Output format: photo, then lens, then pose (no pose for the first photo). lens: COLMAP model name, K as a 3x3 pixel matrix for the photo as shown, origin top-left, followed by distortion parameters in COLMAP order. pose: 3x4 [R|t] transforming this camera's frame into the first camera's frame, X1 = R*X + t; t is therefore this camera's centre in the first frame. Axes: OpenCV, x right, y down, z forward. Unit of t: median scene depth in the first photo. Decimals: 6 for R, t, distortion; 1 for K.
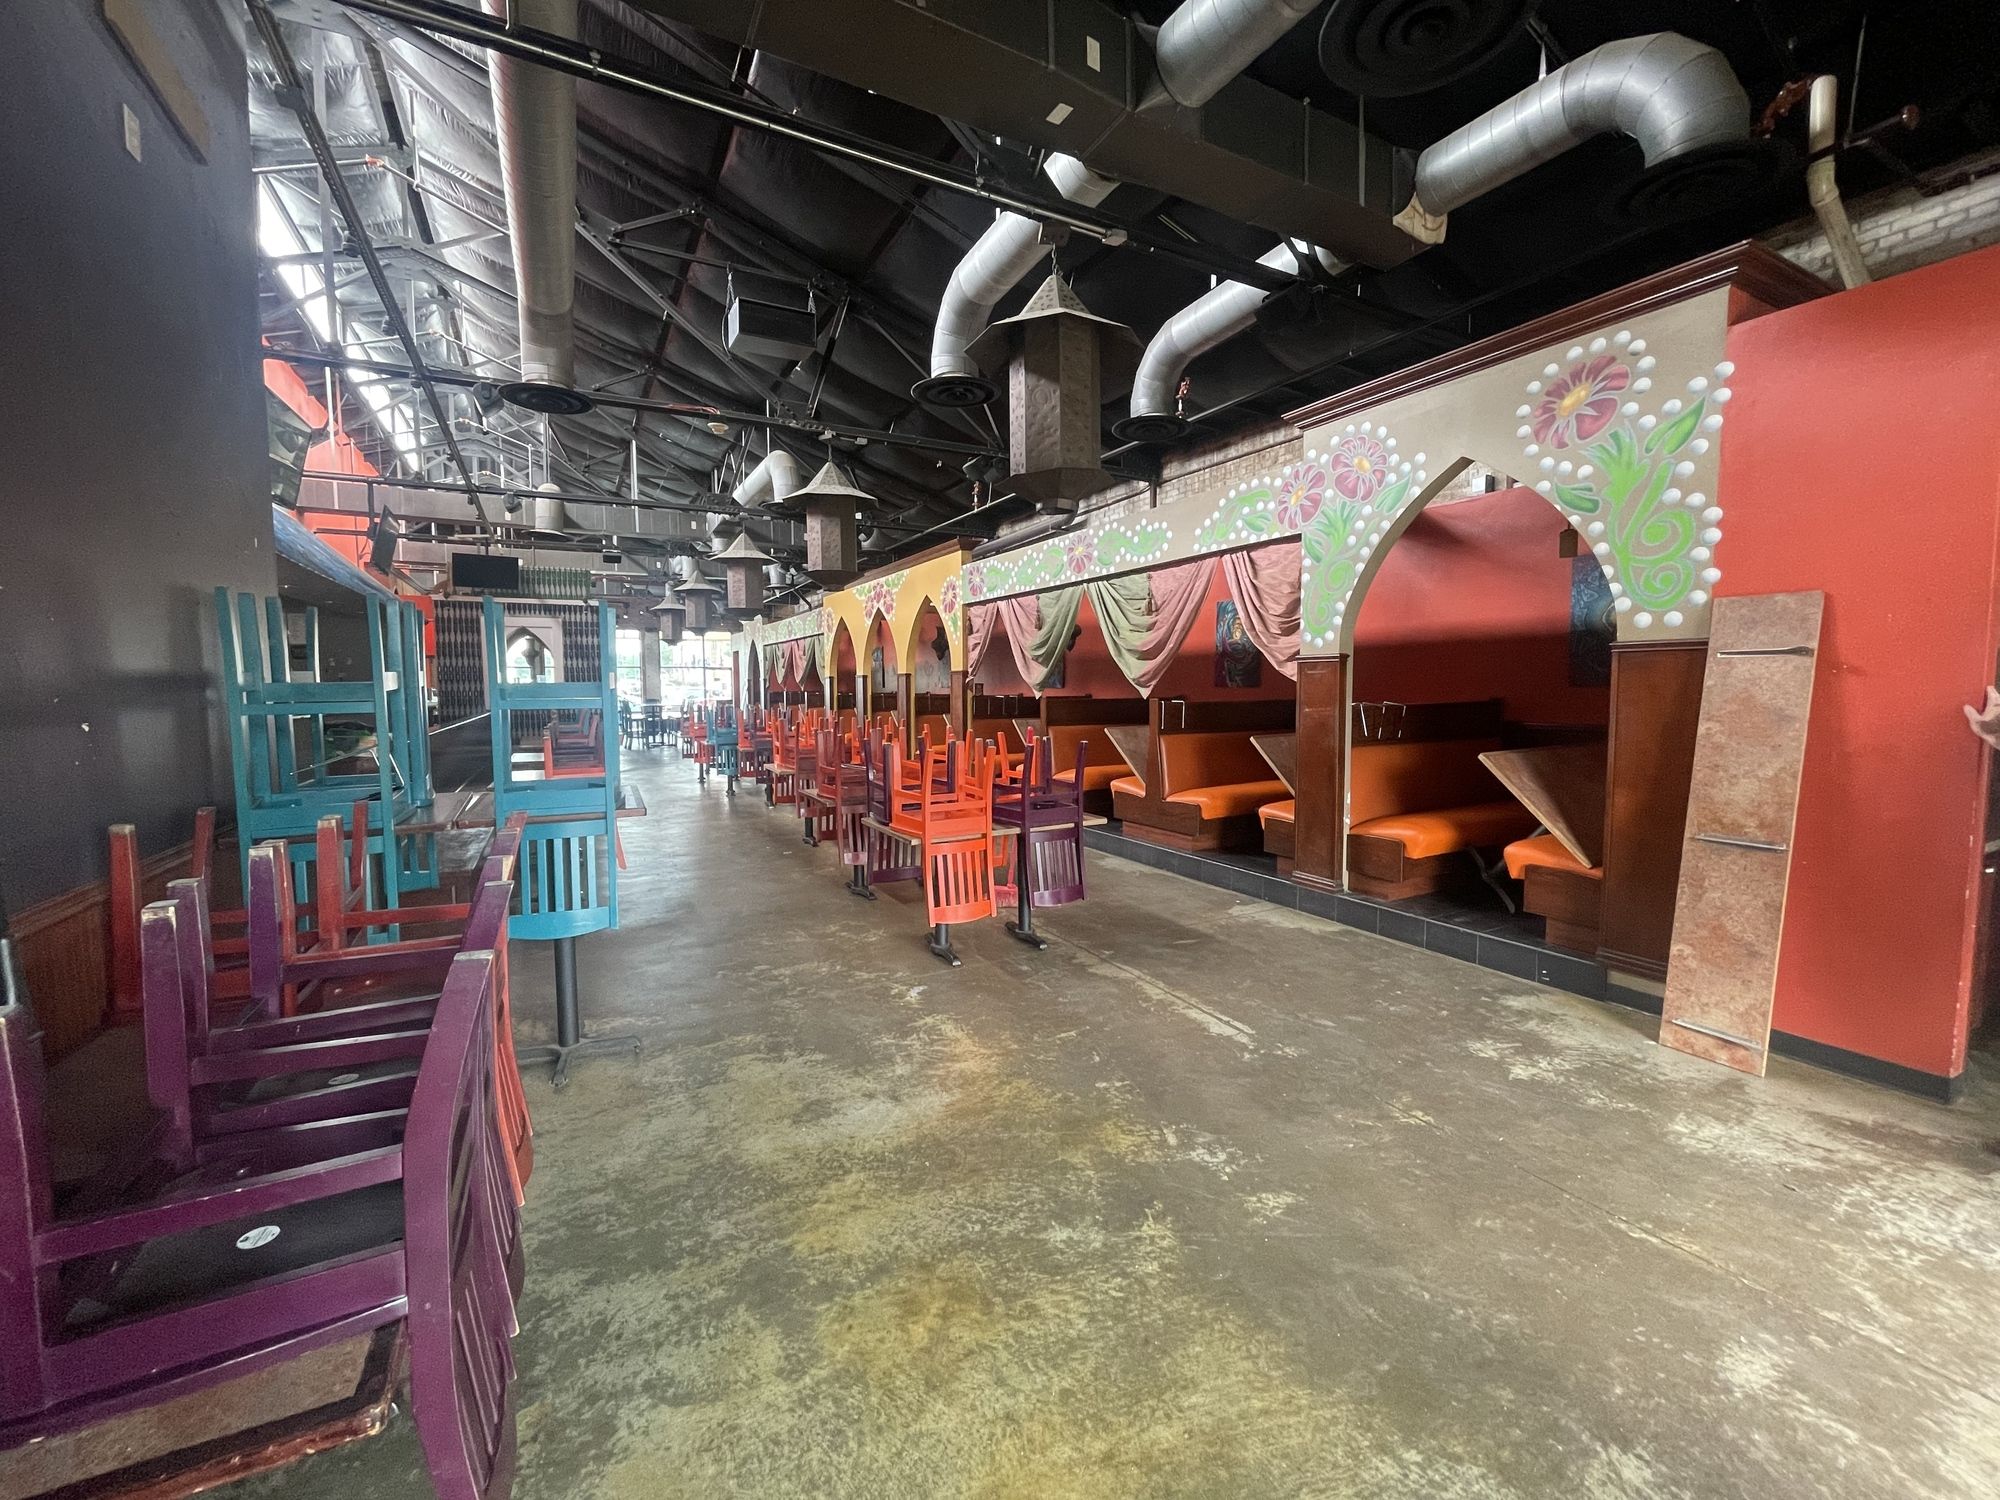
lens RADIAL K [[809.4, 0, 1001.2], [0, 809.4, 742.2], [0, 0, 1]] dist [-0.002326, 0.000148]
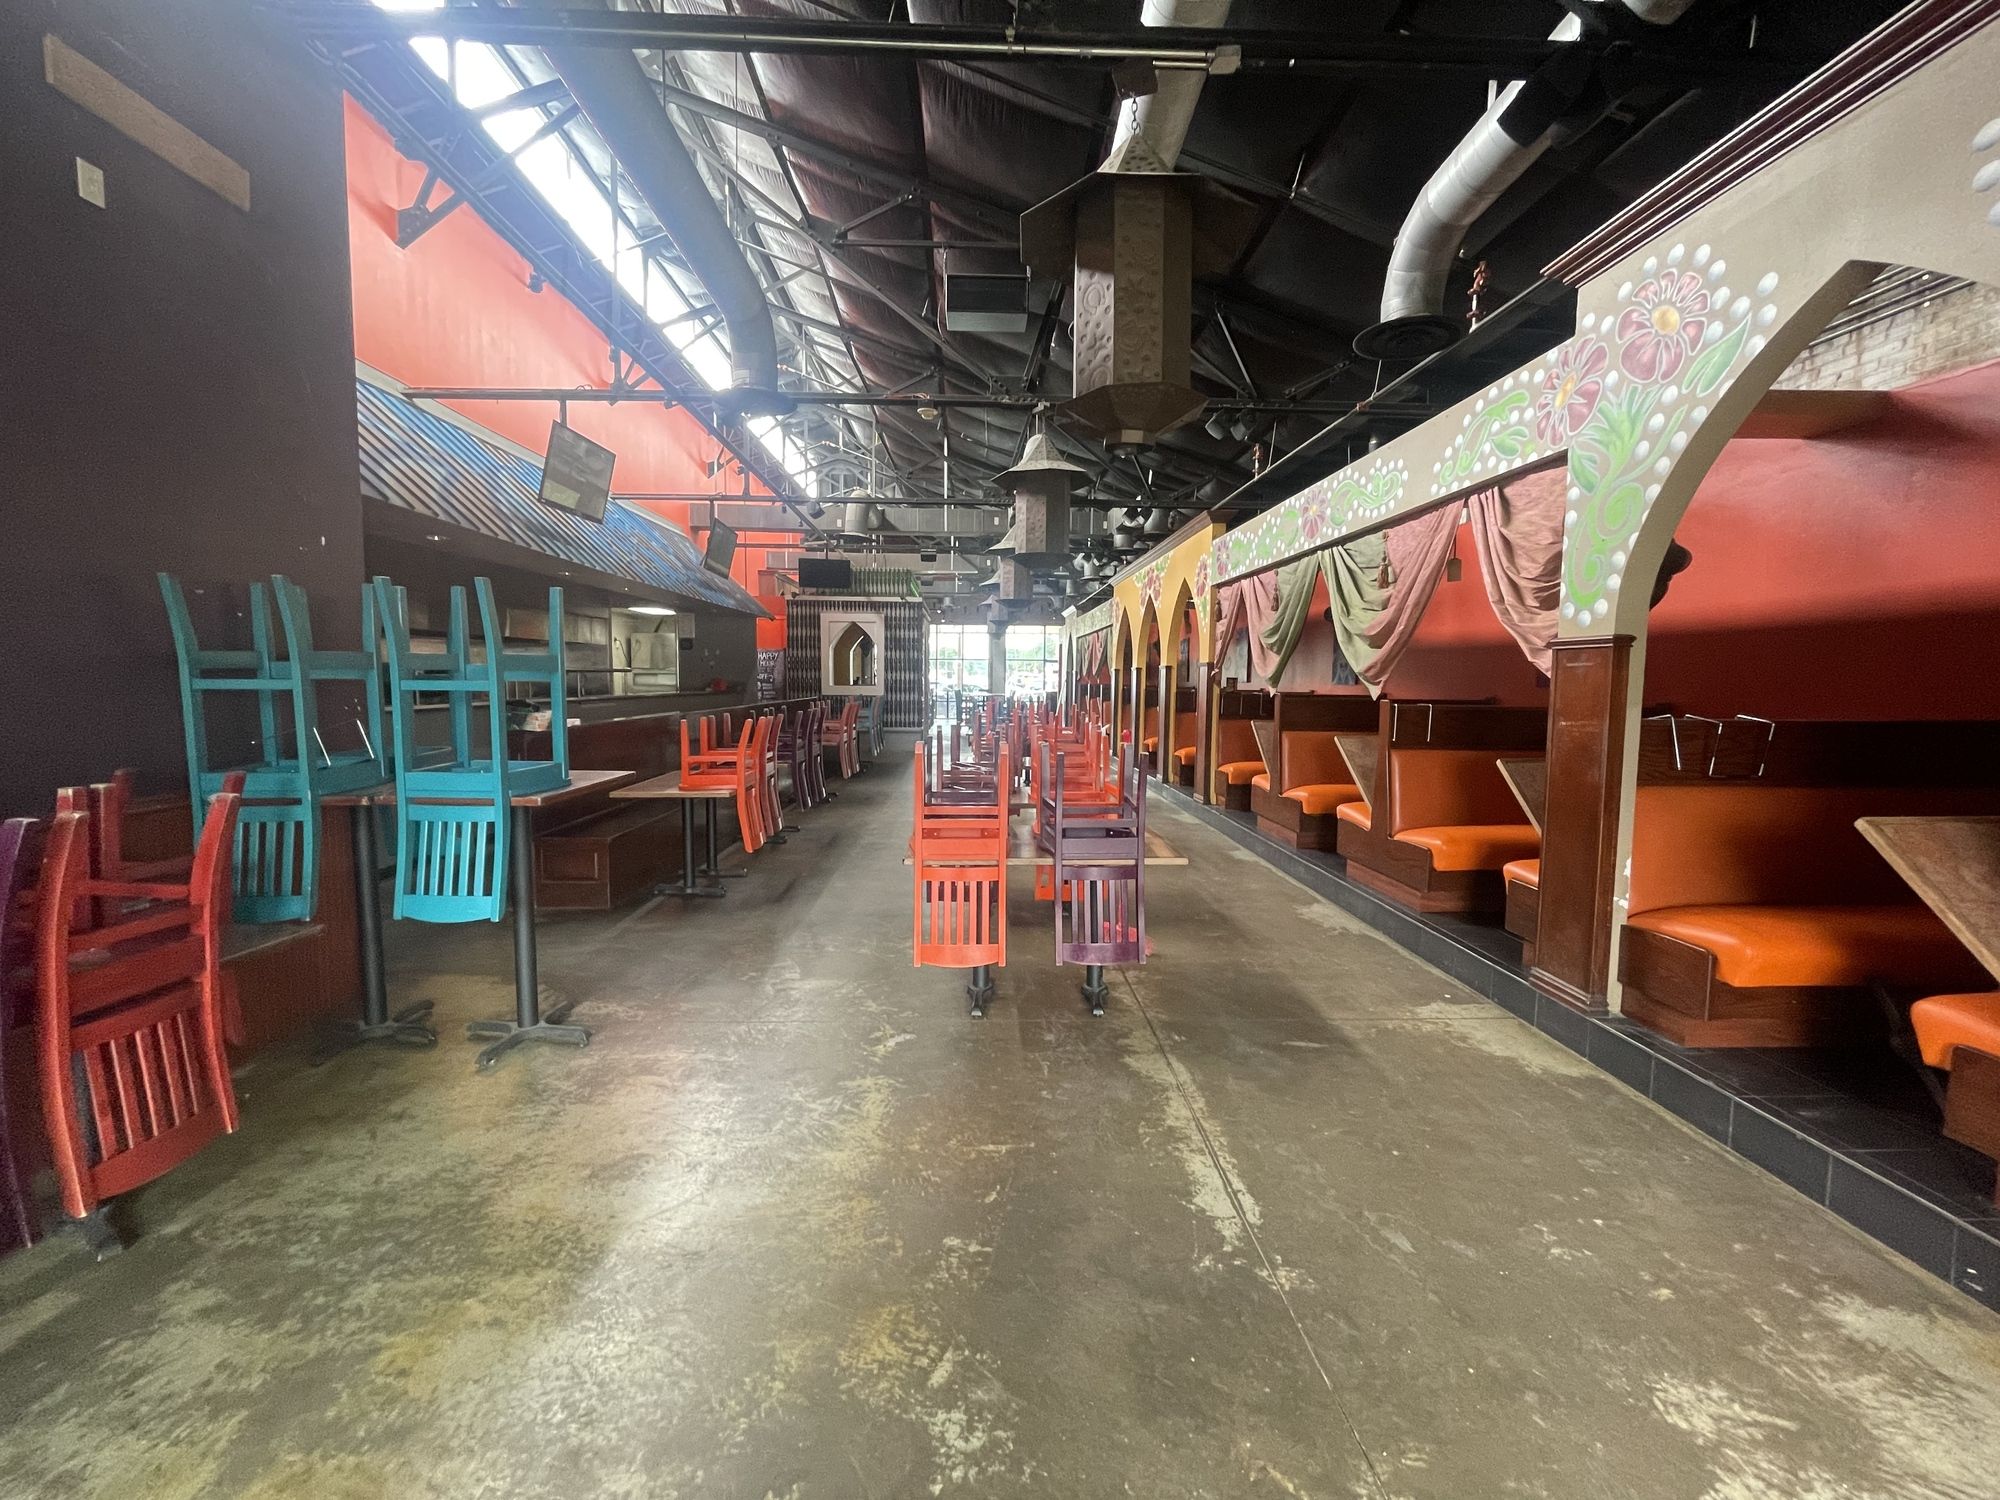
lens RADIAL K [[809.4, 0, 1000.8], [0, 809.4, 742.2], [0, 0, 1]] dist [-0.002326, 0.000148]
pose [[0.894259, 0.050442, -0.444699, 0.269208], [-0.047217, 0.998716, 0.018335, -0.015824], [0.445053, 0.004601, 0.895493, 0.228899]]
